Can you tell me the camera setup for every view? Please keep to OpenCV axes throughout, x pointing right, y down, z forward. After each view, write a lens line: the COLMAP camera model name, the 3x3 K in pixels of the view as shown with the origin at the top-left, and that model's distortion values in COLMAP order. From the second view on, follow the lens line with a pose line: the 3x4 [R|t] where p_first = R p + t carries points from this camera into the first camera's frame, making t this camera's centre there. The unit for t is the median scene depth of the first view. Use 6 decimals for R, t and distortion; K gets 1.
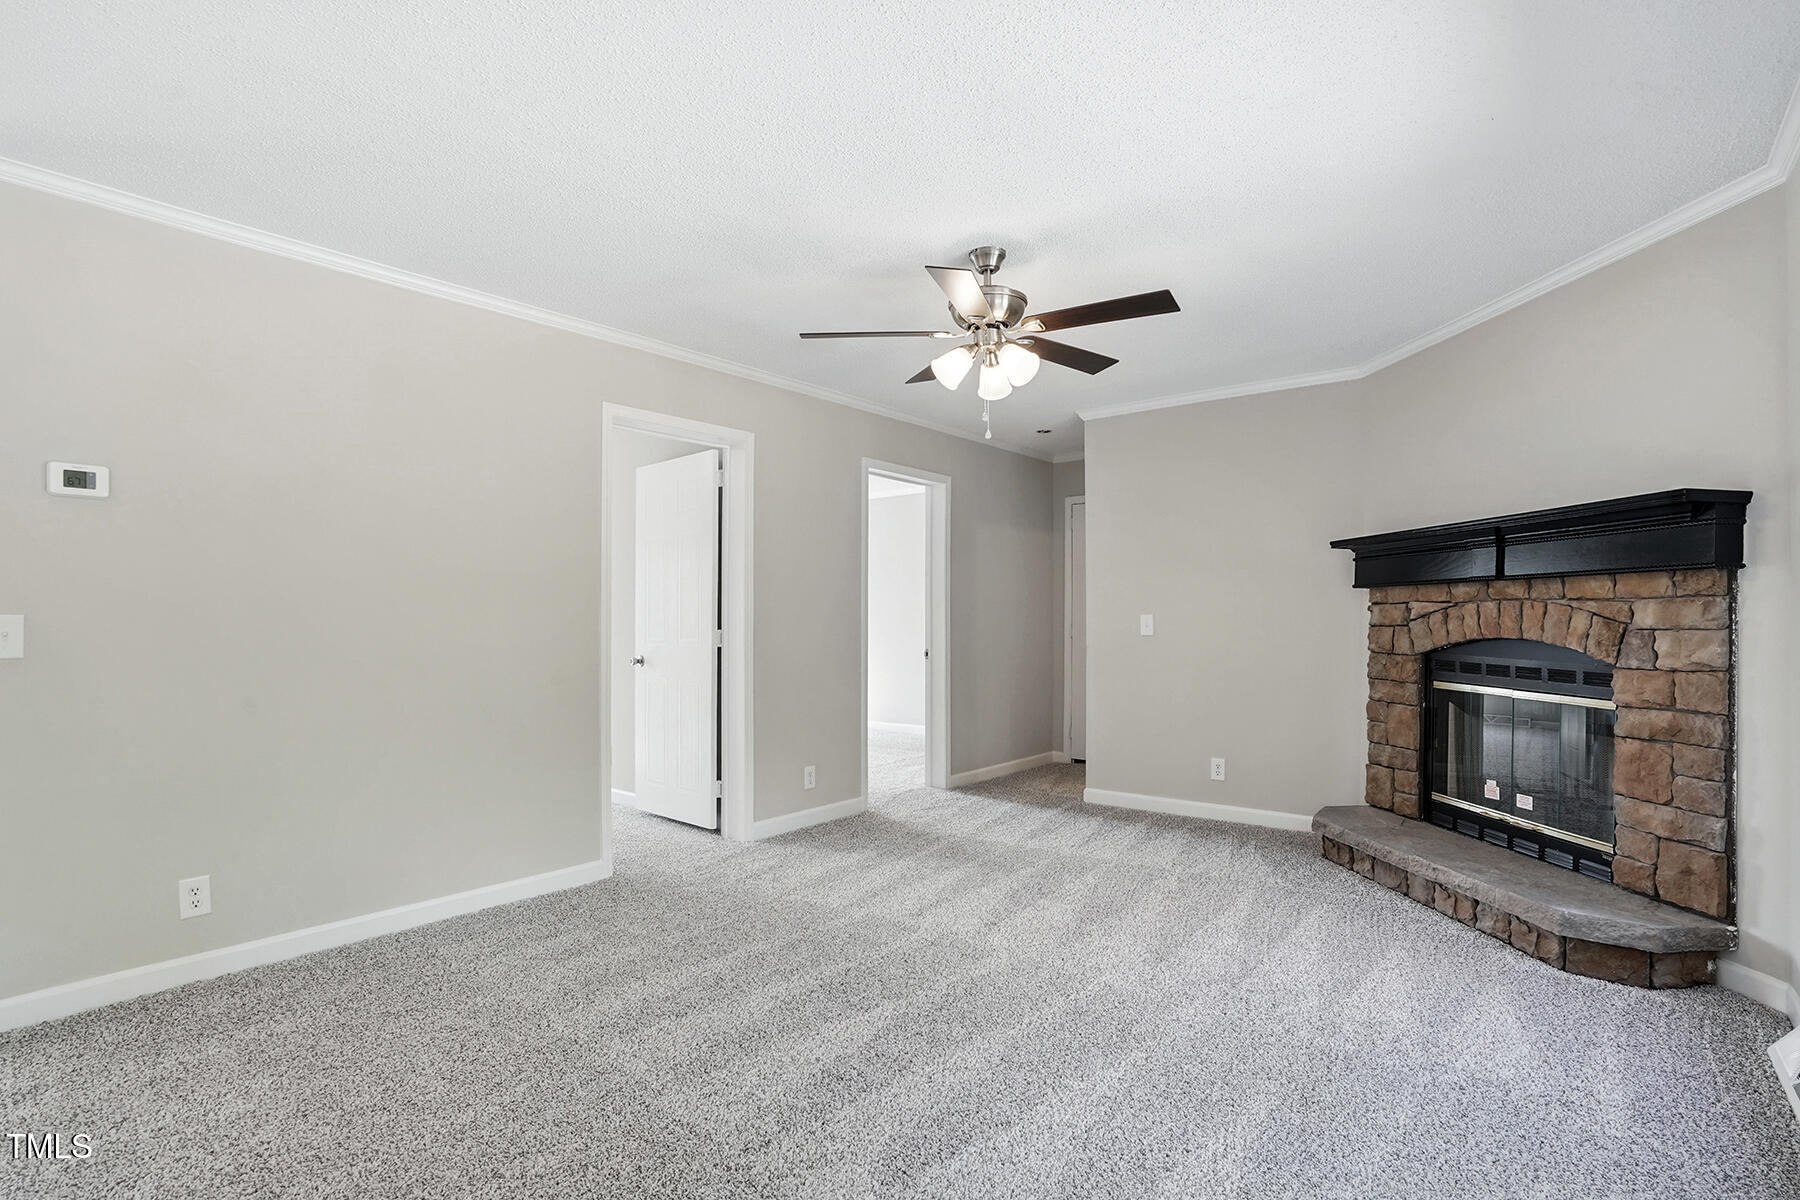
lens RADIAL K [[849.4, 0, 903.3], [0, 849.4, 616.5], [0, 0, 1]] dist [-0.041266, 0.001363]
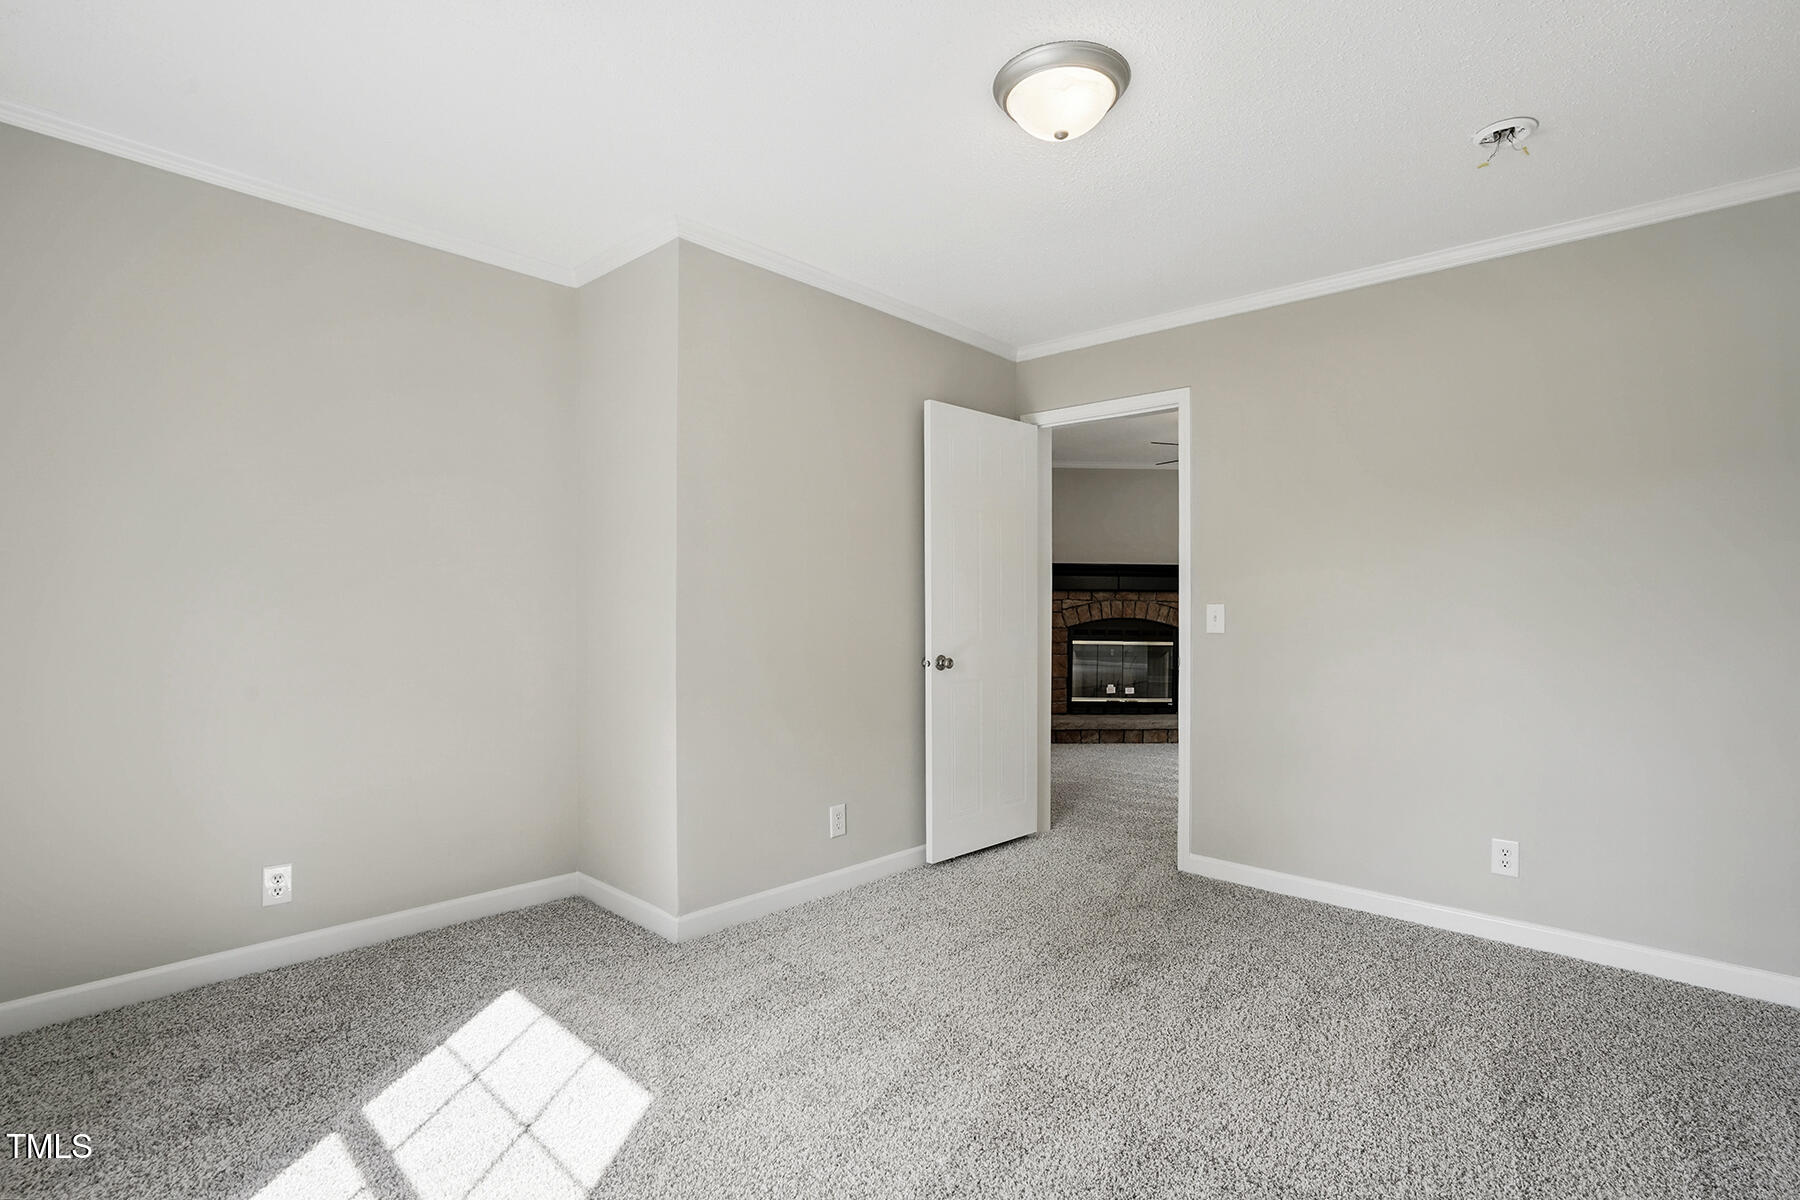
lens RADIAL K [[849.4, 0, 903.3], [0, 849.4, 616.5], [0, 0, 1]] dist [-0.041266, 0.001363]
pose [[0.053289, -0.007147, 0.998554, -1.501106], [-0.011498, 0.999904, 0.007770, 0.010848], [-0.998513, -0.011895, 0.053202, 1.416038]]
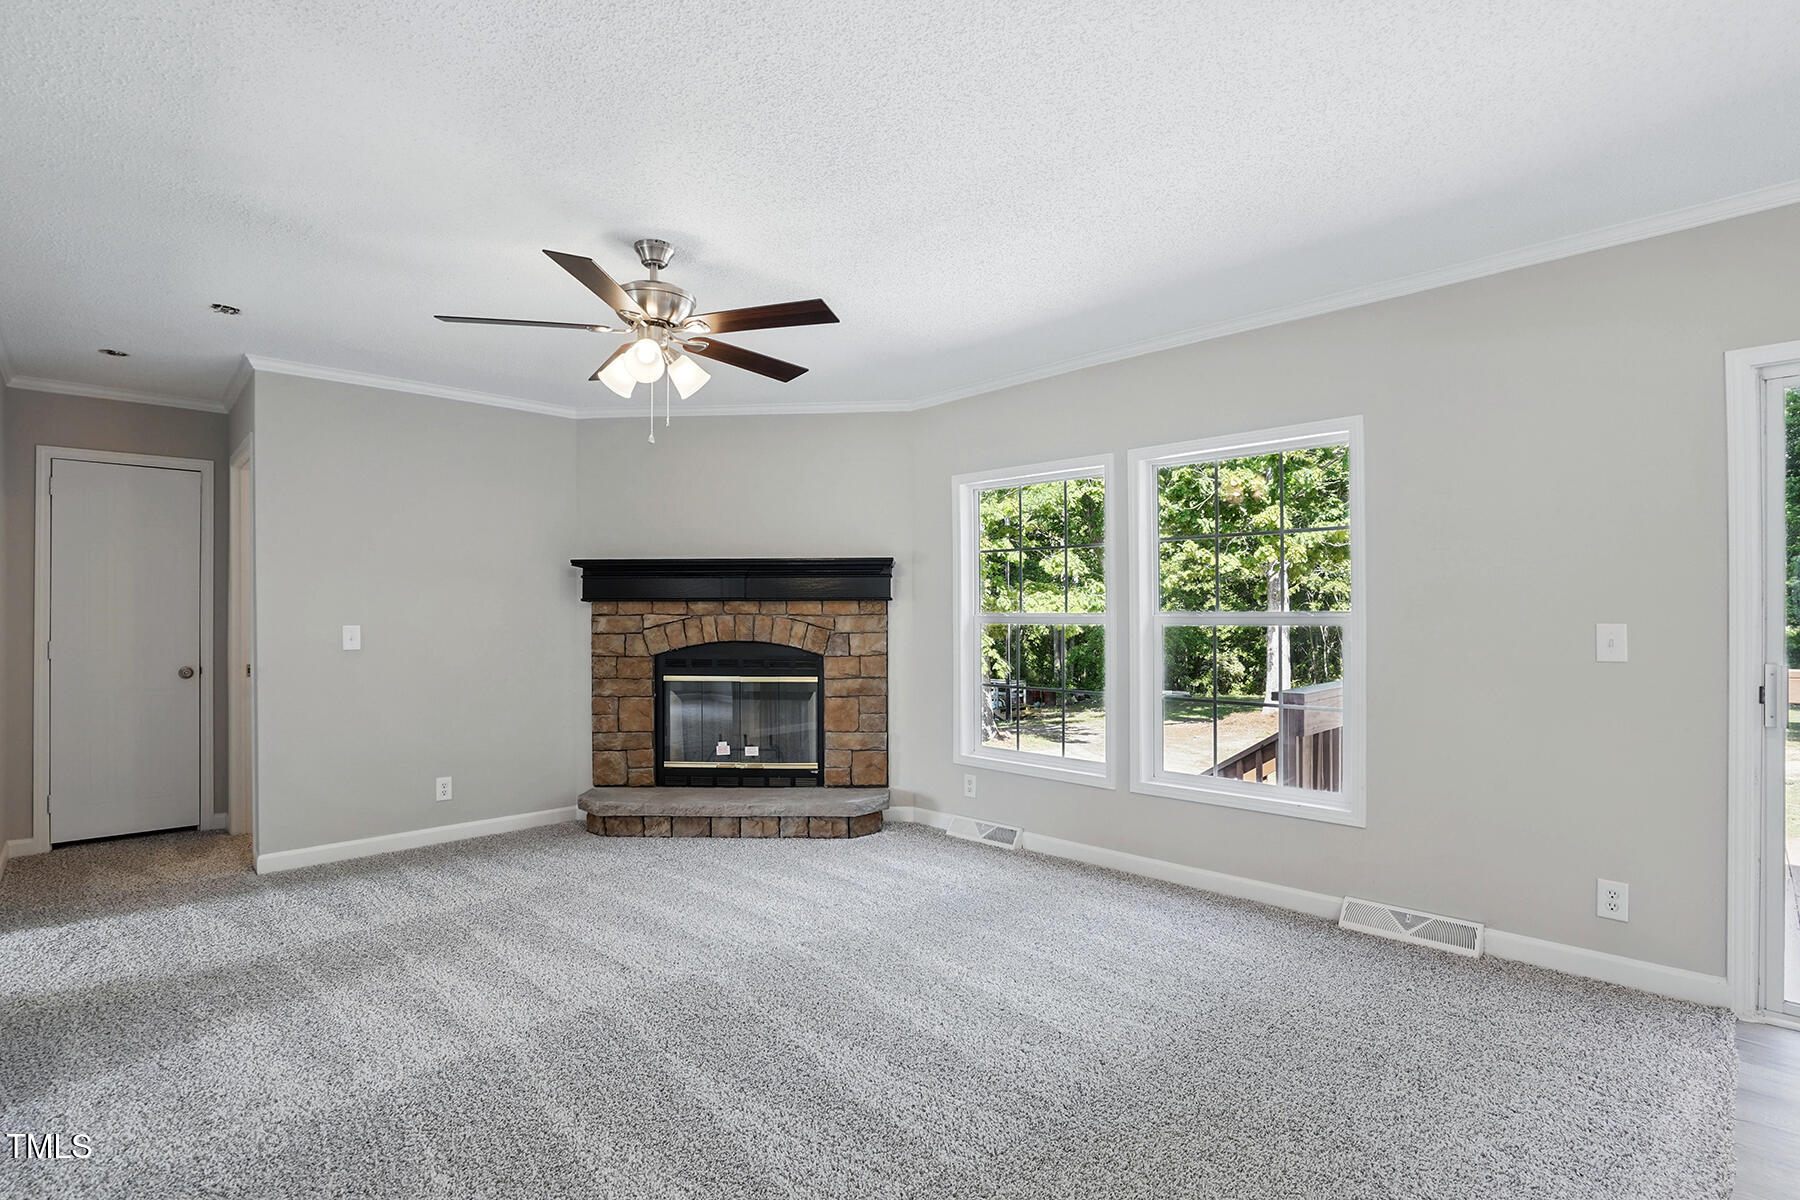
lens RADIAL K [[836.6, 0, 898.3], [0, 836.6, 617.0], [0, 0, 1]] dist [-0.002882, -0.000299]
pose [[0.148940, 0.003928, 0.988838, -0.652437], [0.002390, 0.999988, -0.004332, -0.007977], [-0.988843, 0.003009, 0.148929, 0.489787]]
